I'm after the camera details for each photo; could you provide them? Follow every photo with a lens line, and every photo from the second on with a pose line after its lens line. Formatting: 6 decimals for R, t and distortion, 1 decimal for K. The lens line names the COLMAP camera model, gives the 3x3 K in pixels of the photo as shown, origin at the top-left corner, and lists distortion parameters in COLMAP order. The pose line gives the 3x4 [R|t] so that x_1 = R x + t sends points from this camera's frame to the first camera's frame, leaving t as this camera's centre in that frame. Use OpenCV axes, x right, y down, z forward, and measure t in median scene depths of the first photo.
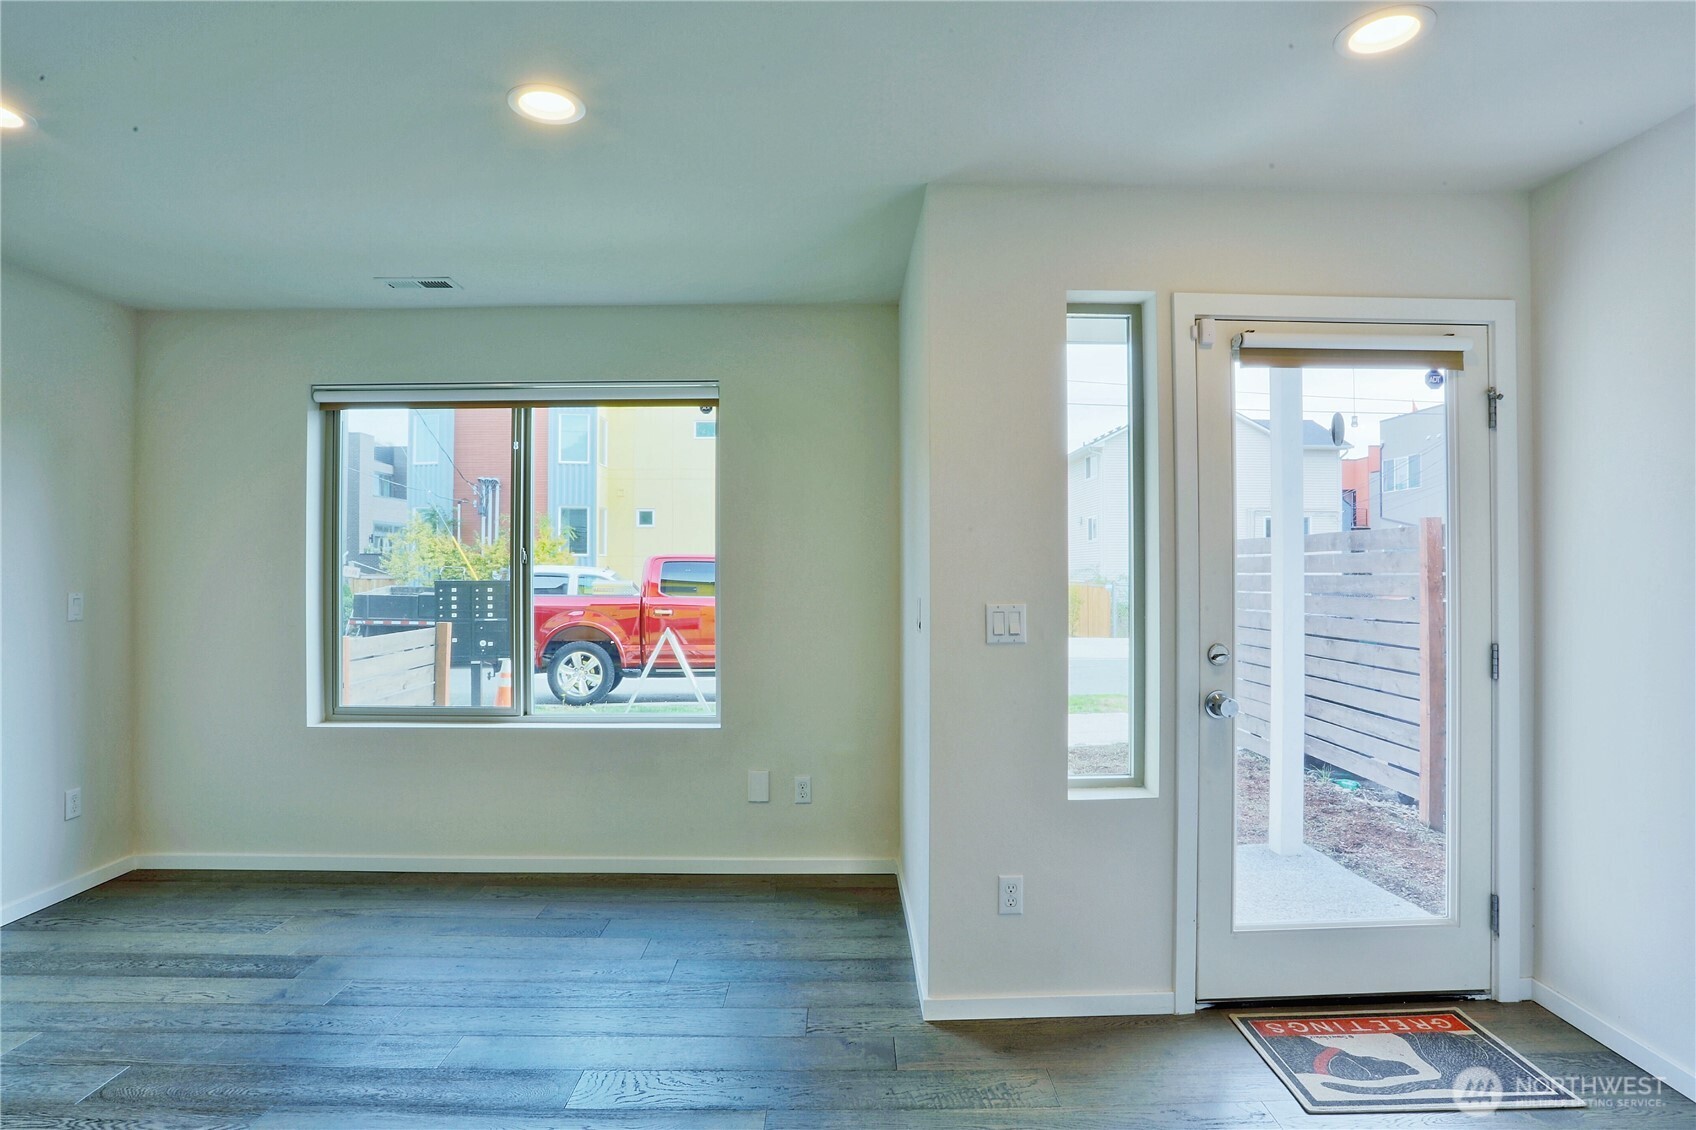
lens RADIAL K [[879.2, 0, 851.3], [0, 879.2, 559.6], [0, 0, 1]] dist [-0.068108, 0.030484]
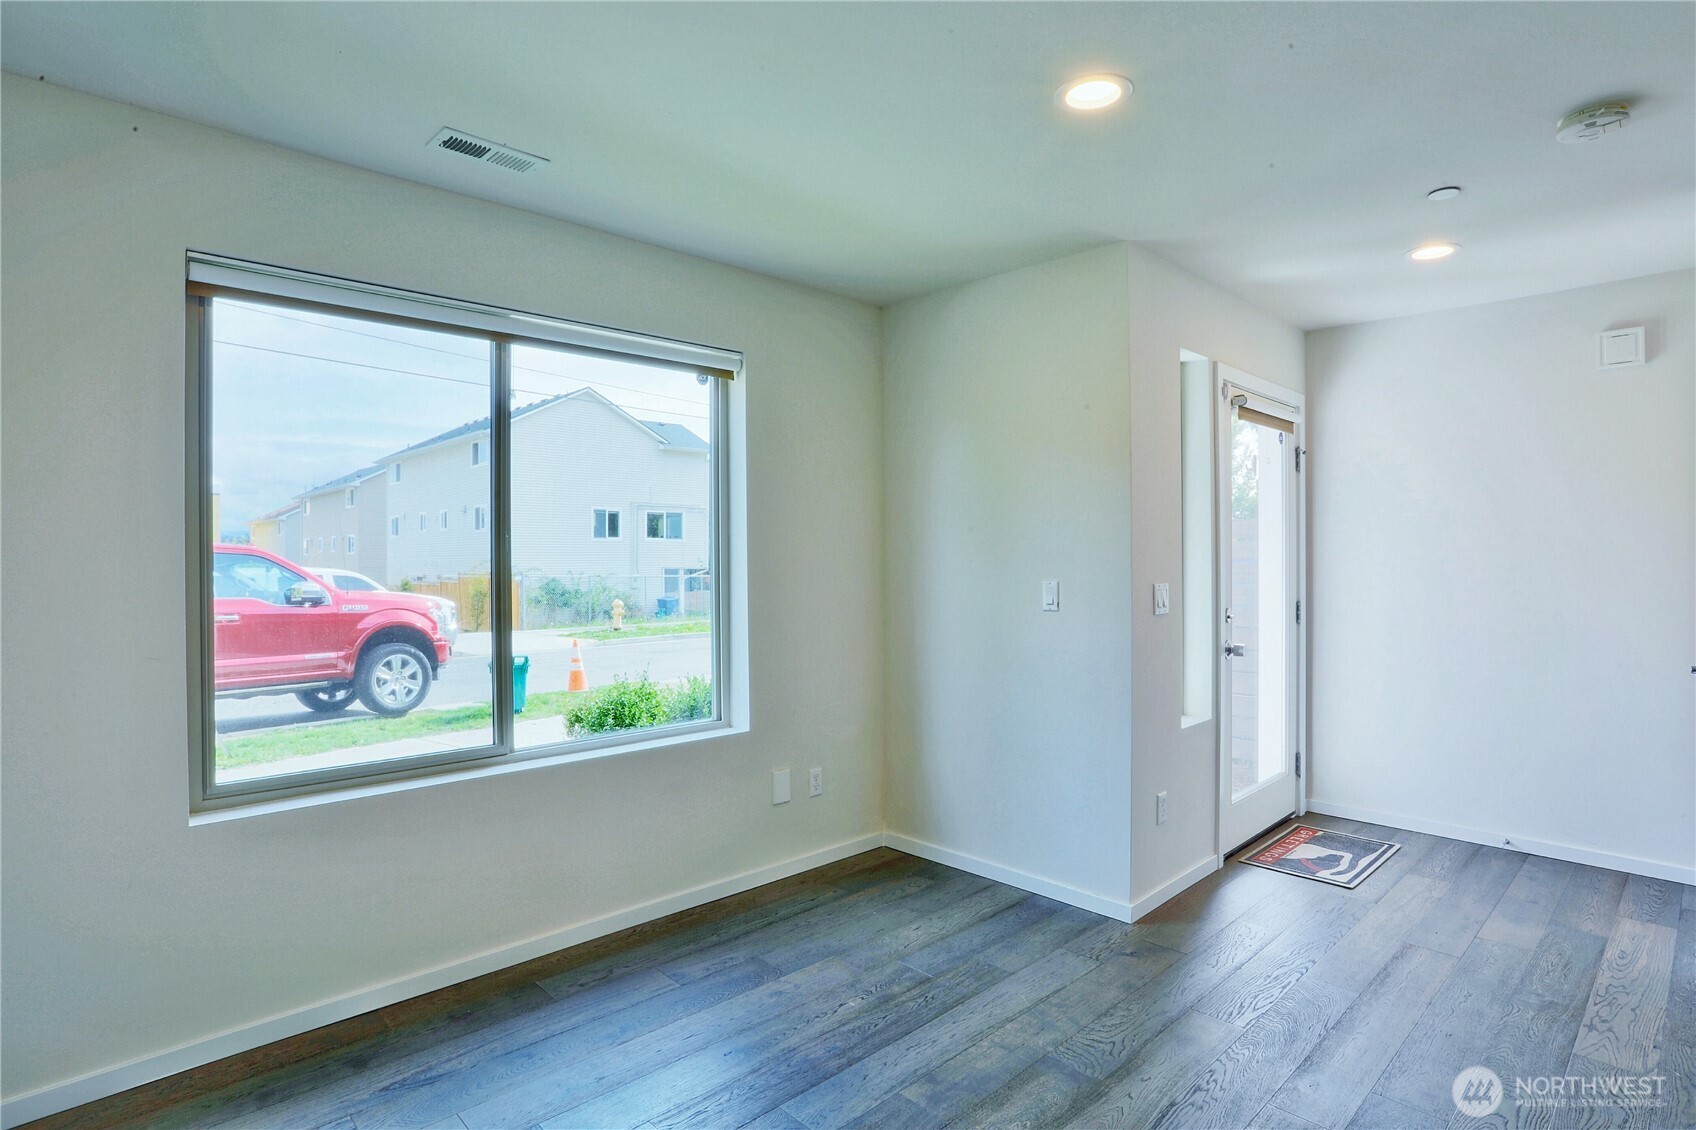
lens RADIAL K [[879.2, 0, 851.3], [0, 879.2, 559.6], [0, 0, 1]] dist [-0.068108, 0.030484]
pose [[0.723428, -0.002512, 0.690395, -0.800698], [-0.004357, 0.999957, 0.008203, 0.005048], [-0.690386, -0.008943, 0.723386, 0.296987]]
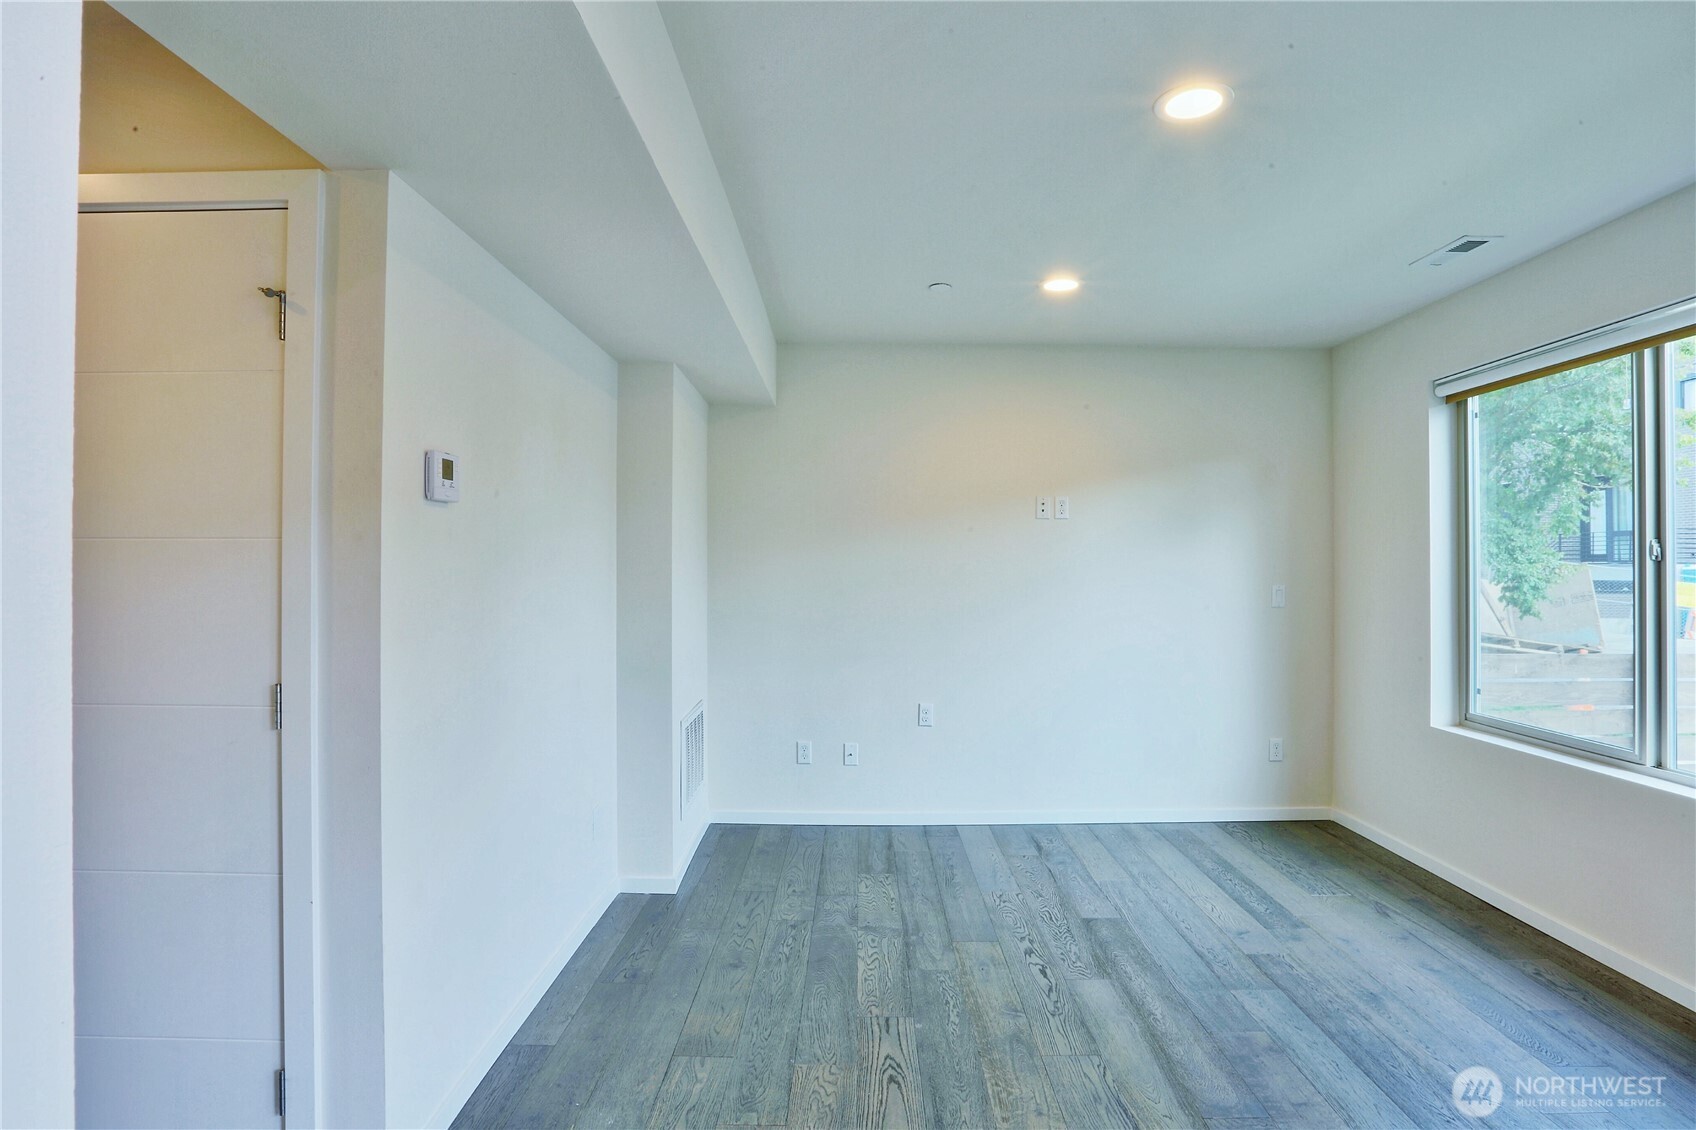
lens RADIAL K [[879.2, 0, 851.3], [0, 879.2, 559.6], [0, 0, 1]] dist [-0.068108, 0.030484]
pose [[-0.013439, -0.005735, -0.999893, 0.412896], [0.008042, 0.999951, -0.005844, 0.003074], [0.999877, -0.008120, -0.013393, 0.390457]]
